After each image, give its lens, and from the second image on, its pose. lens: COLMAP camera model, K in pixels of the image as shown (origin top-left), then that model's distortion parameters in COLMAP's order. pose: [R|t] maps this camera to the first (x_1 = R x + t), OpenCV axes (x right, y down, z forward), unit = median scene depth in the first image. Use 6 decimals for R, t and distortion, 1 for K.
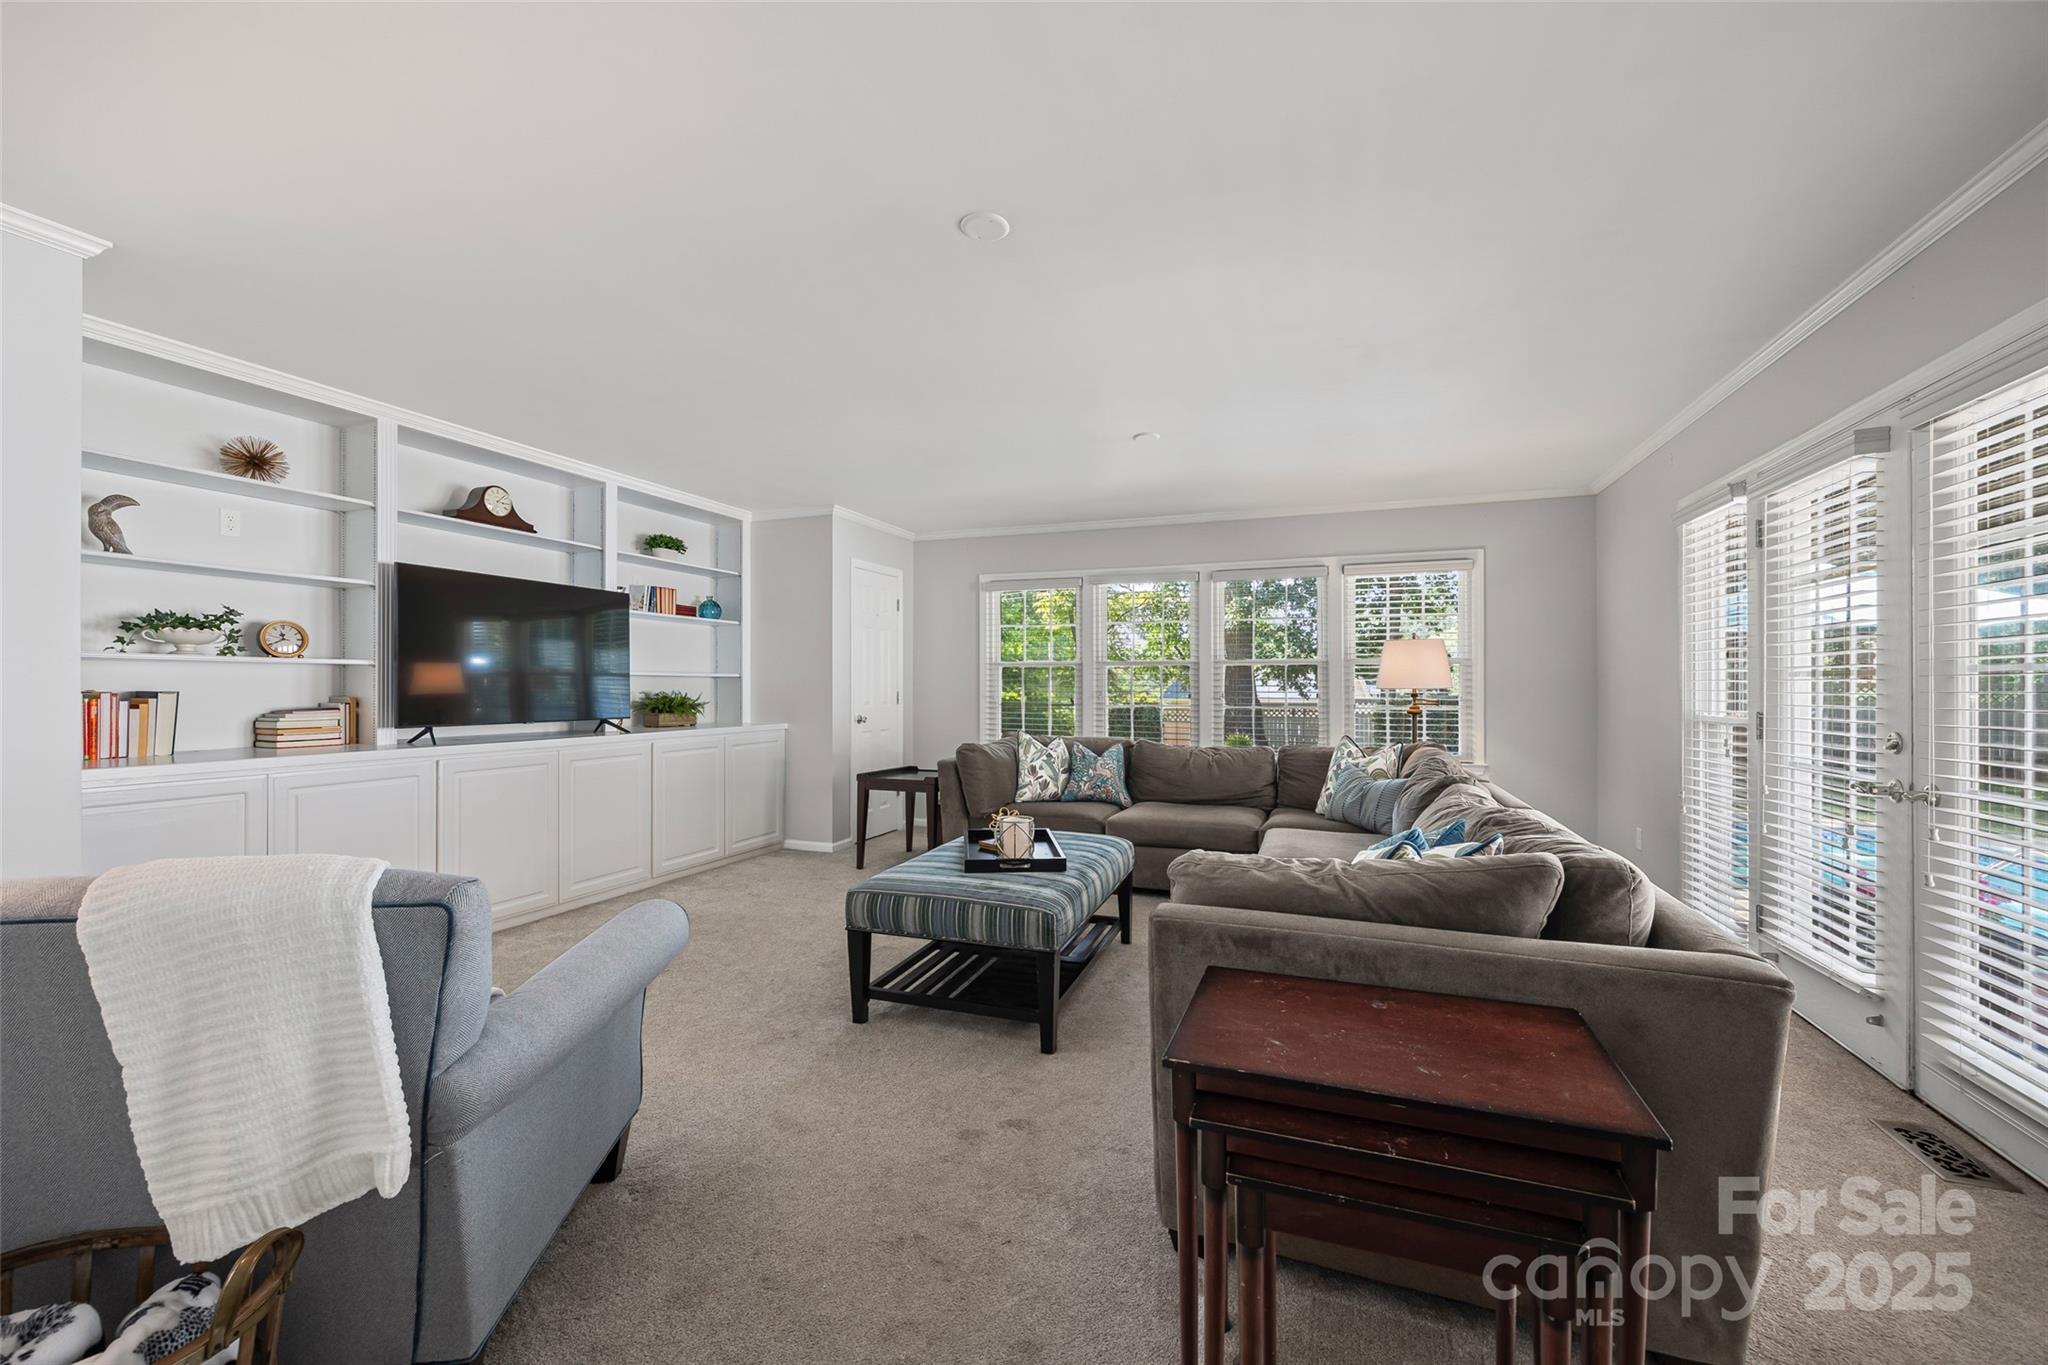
lens RADIAL K [[816.2, 0, 1025.0], [0, 816.2, 687.9], [0, 0, 1]] dist [0.002754, -0.000194]
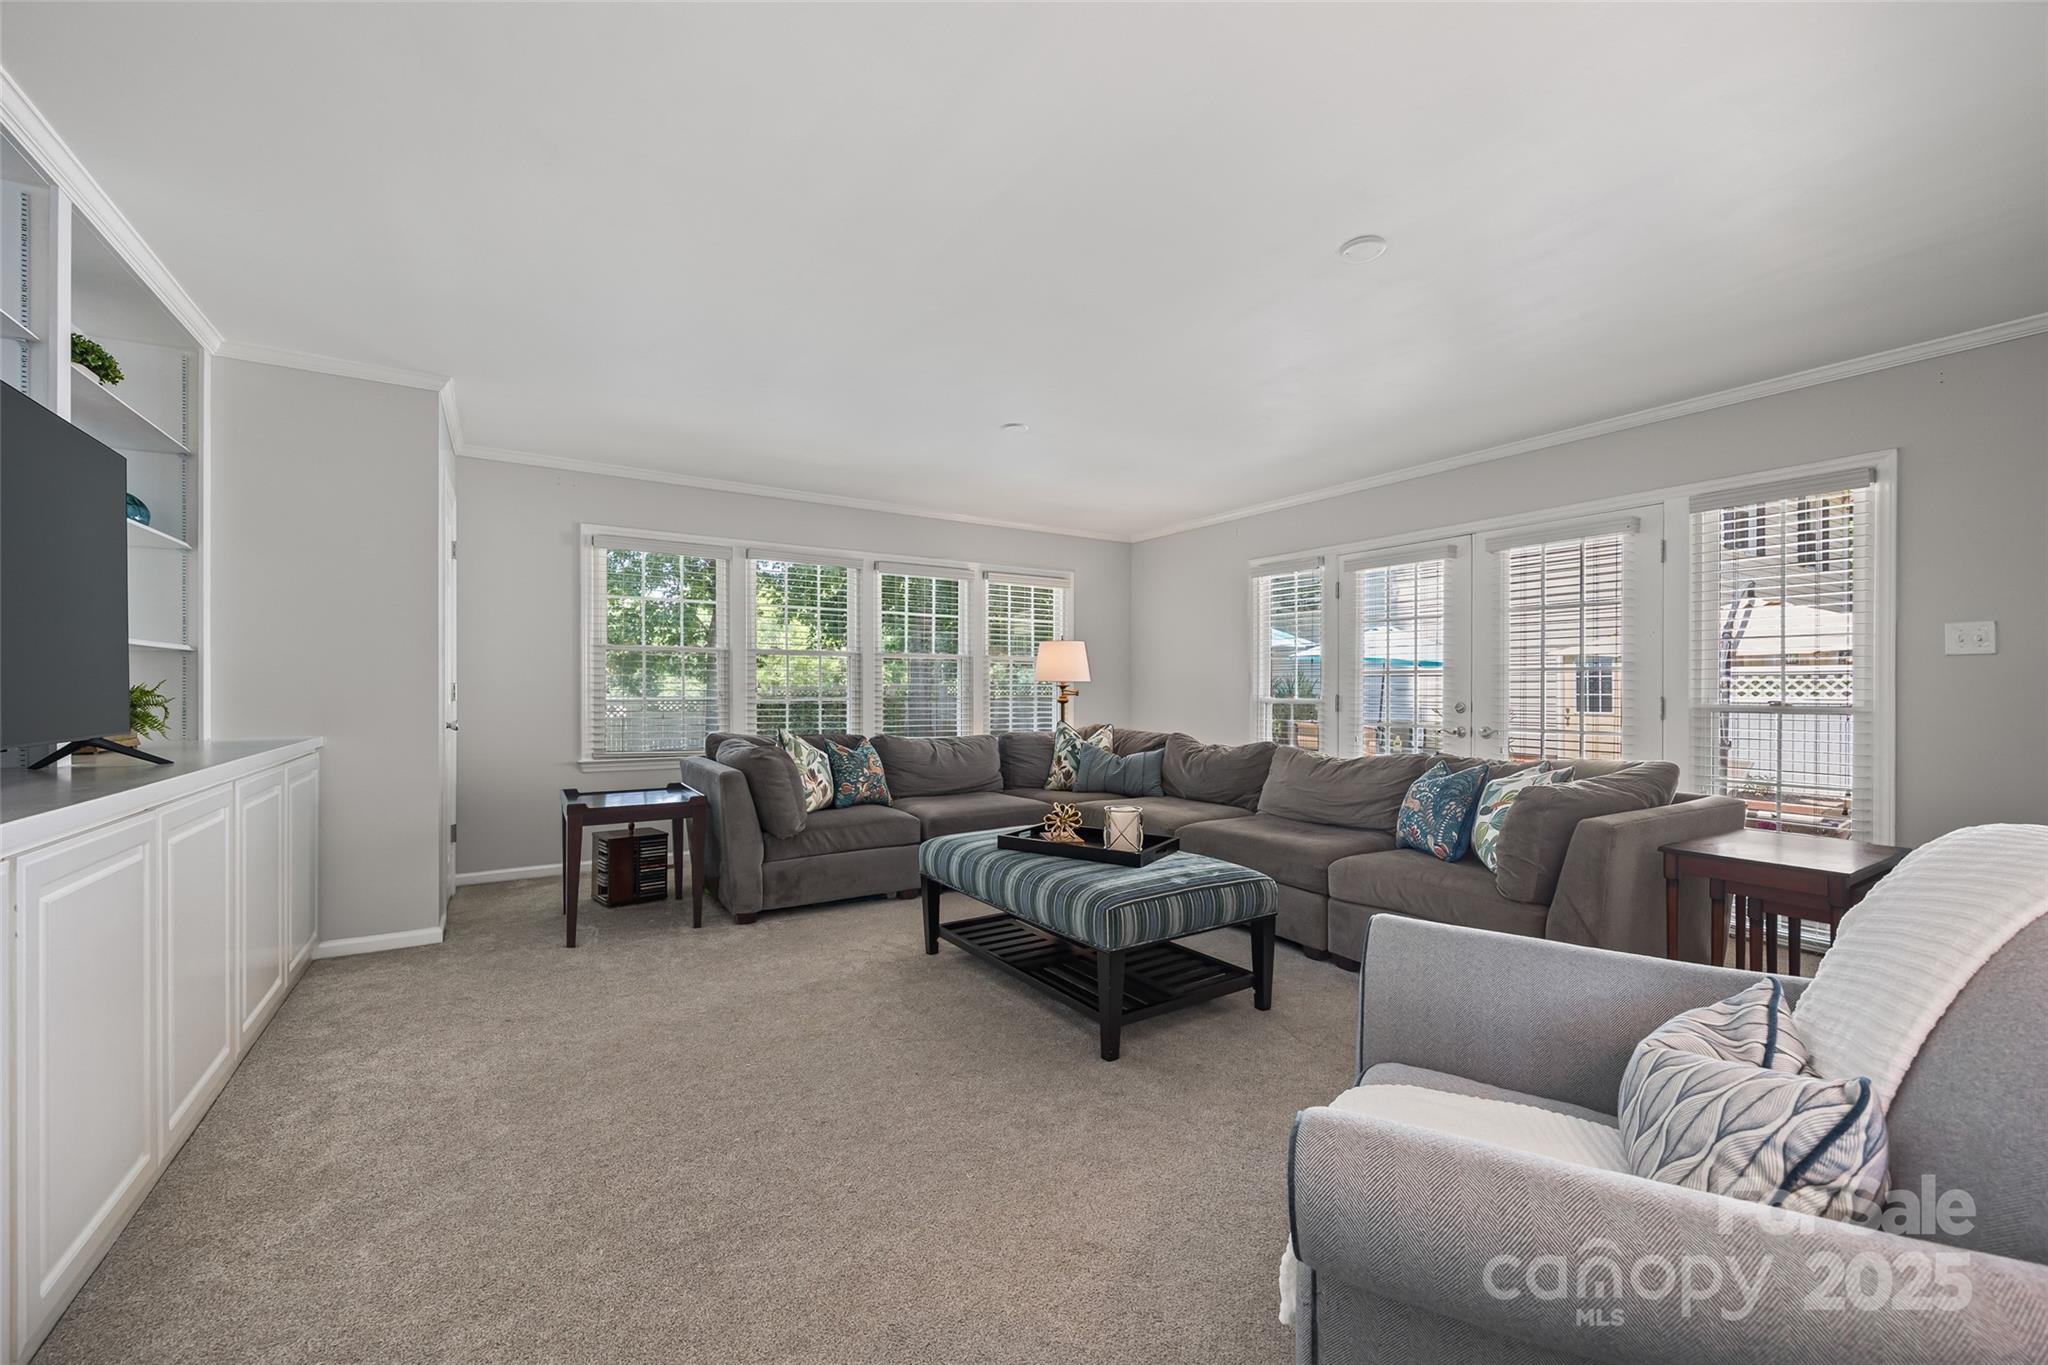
lens RADIAL K [[816.2, 0, 1025.0], [0, 816.2, 687.9], [0, 0, 1]] dist [0.002754, -0.000194]
pose [[0.584667, -0.002122, 0.811271, -0.546385], [-0.001177, 0.999993, 0.003464, 0.007861], [-0.811272, -0.002980, 0.584661, 0.327665]]
